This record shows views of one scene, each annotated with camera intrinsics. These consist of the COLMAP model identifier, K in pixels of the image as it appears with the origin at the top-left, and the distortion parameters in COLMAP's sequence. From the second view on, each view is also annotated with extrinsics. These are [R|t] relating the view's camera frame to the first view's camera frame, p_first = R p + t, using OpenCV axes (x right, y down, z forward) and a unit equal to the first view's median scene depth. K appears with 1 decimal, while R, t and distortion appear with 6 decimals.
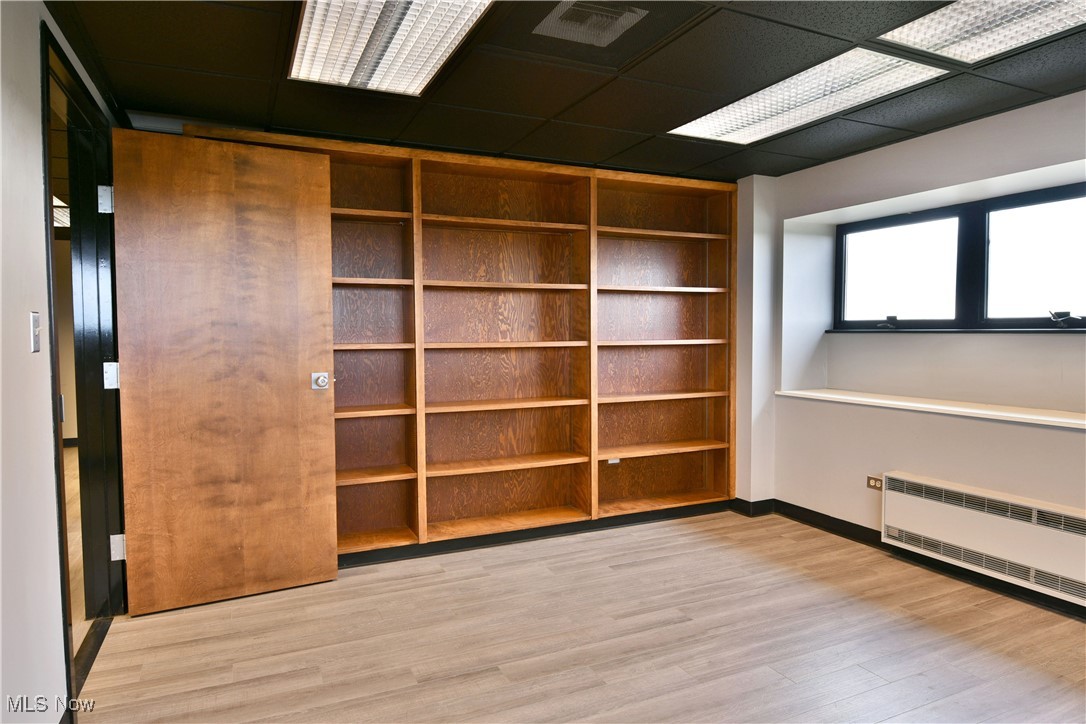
lens RADIAL K [[661.2, 0, 543.0], [0, 661.2, 362.0], [0, 0, 1]] dist [-0.034141, 0.000204]
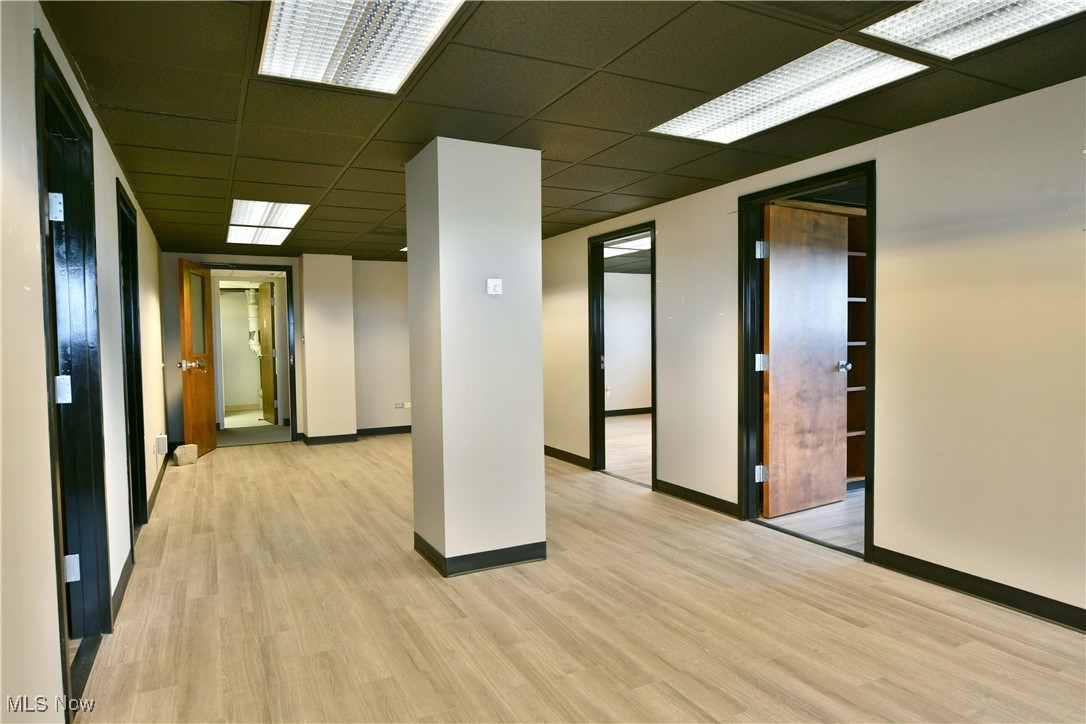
lens RADIAL K [[673.2, 0, 543.0], [0, 673.2, 362.0], [0, 0, 1]] dist [-0.005422, -0.001088]
pose [[0.999470, -0.010305, 0.030881, -1.078046], [0.010483, 0.999929, -0.005615, 0.020018], [-0.030821, 0.005936, 0.999507, -0.521736]]
